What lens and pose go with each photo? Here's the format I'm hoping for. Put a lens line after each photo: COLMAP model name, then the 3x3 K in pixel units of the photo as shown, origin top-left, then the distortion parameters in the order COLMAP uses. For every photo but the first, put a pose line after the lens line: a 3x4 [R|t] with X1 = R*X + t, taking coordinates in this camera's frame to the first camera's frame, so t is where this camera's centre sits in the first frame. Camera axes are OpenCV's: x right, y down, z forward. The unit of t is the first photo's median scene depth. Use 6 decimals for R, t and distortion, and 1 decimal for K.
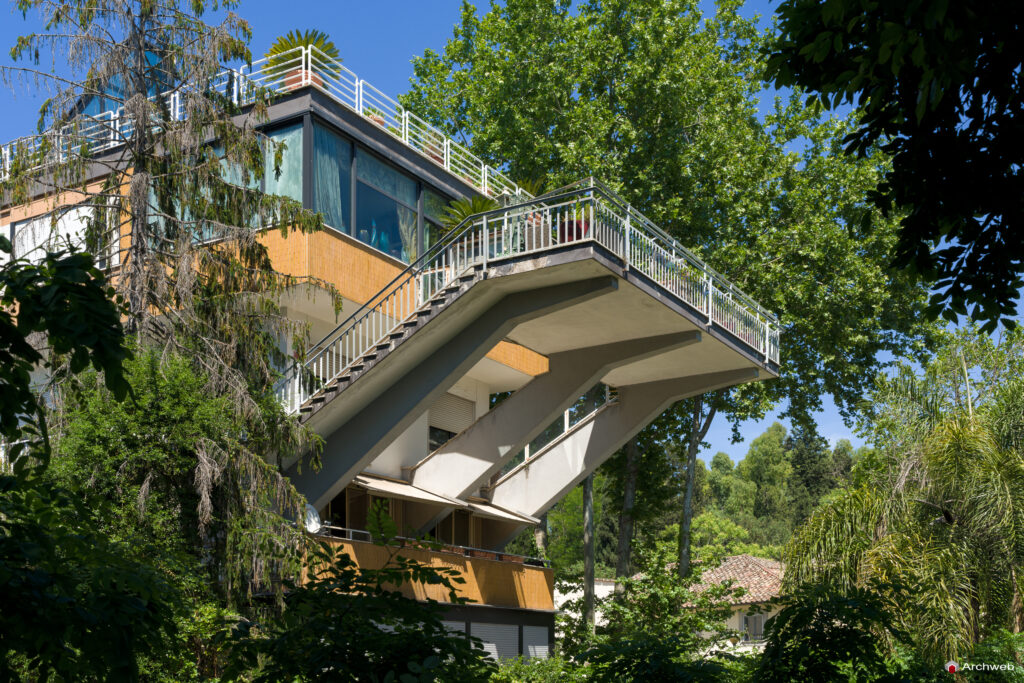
lens RADIAL K [[1238.1, 0, 512.0], [0, 1238.1, 341.5], [0, 0, 1]] dist [-0.004089, -0.004263]
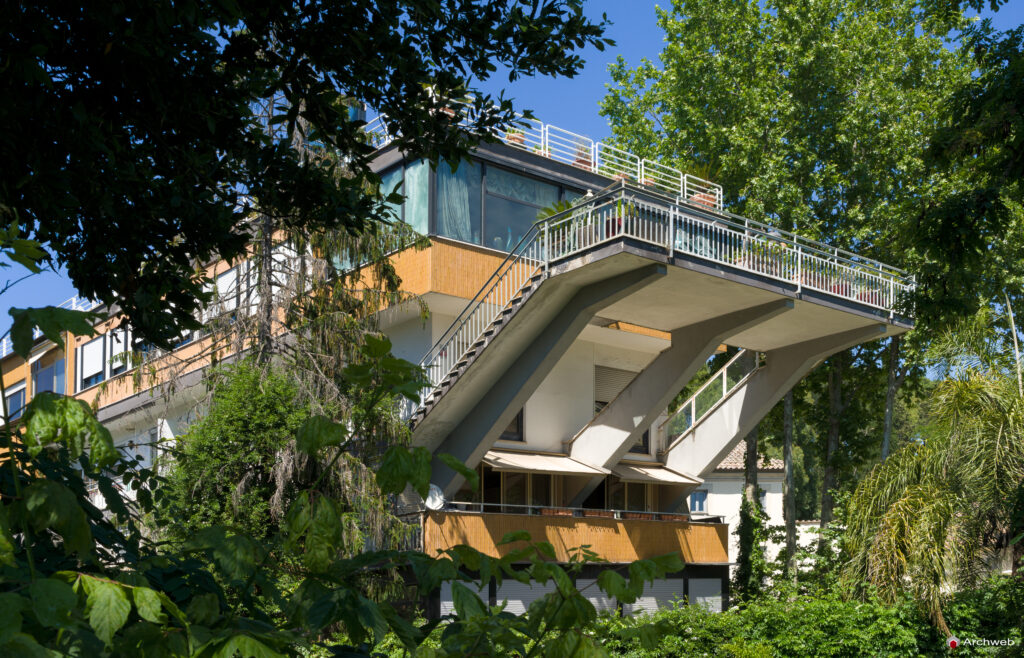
lens RADIAL K [[1130.3, 0, 511.9], [0, 1130.3, 279.0], [0, 0, 1]] dist [-0.004515, -0.013354]
pose [[0.961867, -0.102960, -0.253399, 0.160961], [0.095505, 0.994560, -0.041581, -0.007459], [0.256301, 0.015795, 0.966468, -0.005362]]
